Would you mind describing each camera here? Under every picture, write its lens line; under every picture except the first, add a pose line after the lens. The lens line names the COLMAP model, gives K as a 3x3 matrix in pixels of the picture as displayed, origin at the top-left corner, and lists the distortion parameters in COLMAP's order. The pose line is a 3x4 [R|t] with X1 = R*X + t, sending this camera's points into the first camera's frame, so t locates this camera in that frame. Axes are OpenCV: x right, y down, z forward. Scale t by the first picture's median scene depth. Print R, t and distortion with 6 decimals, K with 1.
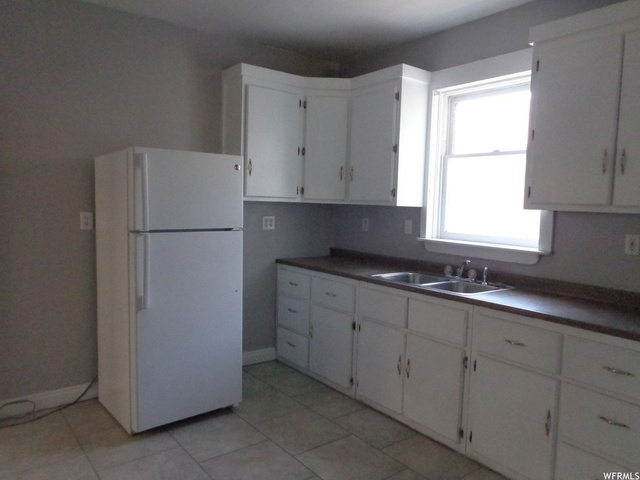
lens RADIAL K [[481.3, 0, 320.0], [0, 481.3, 240.0], [0, 0, 1]] dist [0.007642, 0.000615]
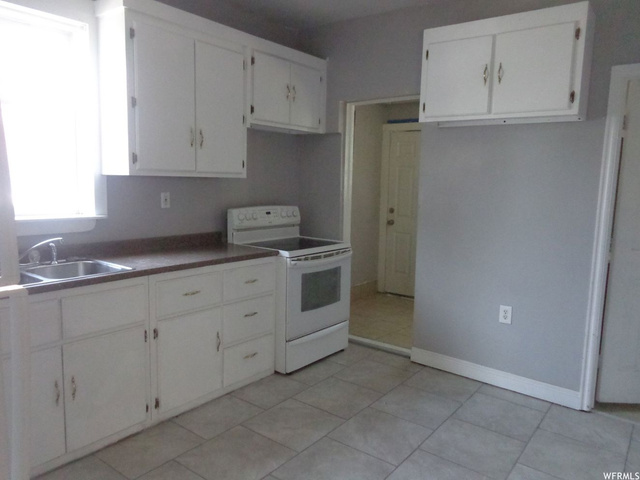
lens RADIAL K [[481.3, 0, 320.0], [0, 481.3, 240.0], [0, 0, 1]] dist [0.007642, 0.000615]
pose [[-0.258200, -0.161193, 0.952549, -0.707831], [0.038497, 0.983482, 0.176862, -0.097879], [-0.965324, 0.082336, -0.247730, 0.921124]]
